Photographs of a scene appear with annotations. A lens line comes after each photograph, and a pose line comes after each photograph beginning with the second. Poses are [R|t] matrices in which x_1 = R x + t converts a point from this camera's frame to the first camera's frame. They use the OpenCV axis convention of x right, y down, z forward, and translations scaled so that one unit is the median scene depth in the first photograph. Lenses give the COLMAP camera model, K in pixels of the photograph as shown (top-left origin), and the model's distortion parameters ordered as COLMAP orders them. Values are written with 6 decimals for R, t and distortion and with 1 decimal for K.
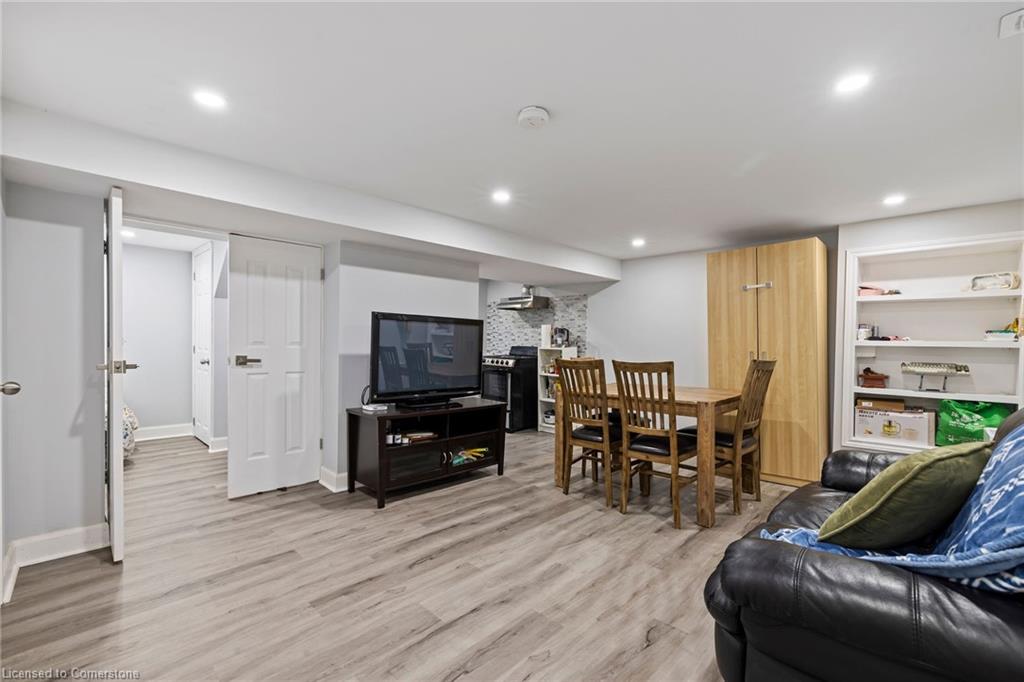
lens RADIAL K [[429.1, 0, 512.4], [0, 429.1, 338.7], [0, 0, 1]] dist [-0.002744, -0.000028]
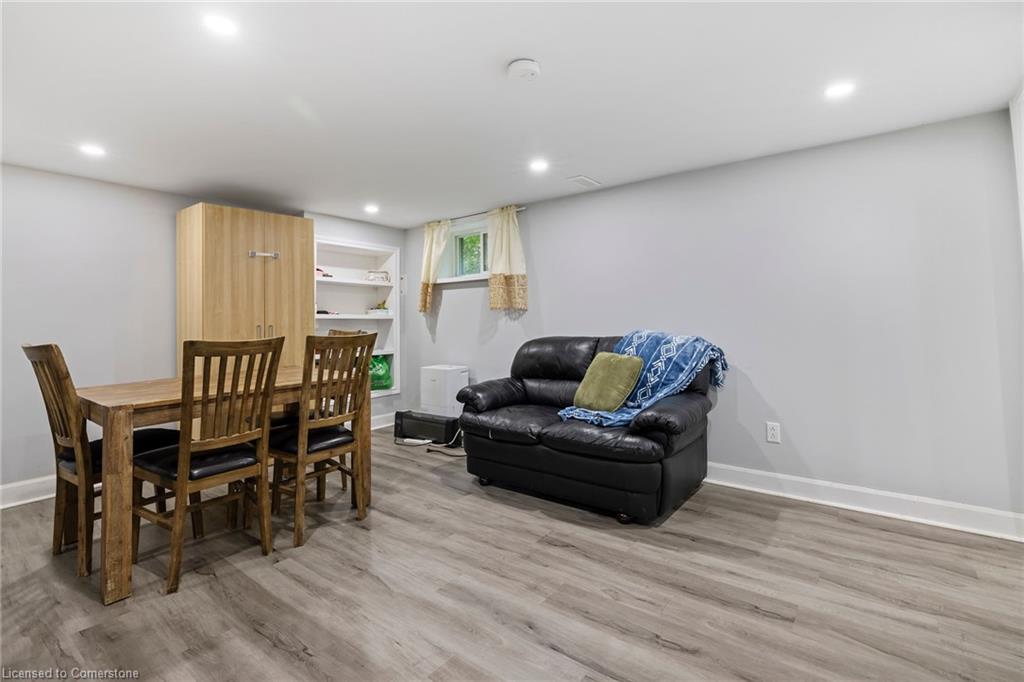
lens RADIAL K [[462.9, 0, 512.5], [0, 462.9, 279.3], [0, 0, 1]] dist [-0.006100, -0.000155]
pose [[-0.090148, 0.081695, 0.992572, -0.584504], [0.003213, 0.996649, -0.081738, 0.017573], [-0.995923, -0.004180, -0.090109, 0.693803]]
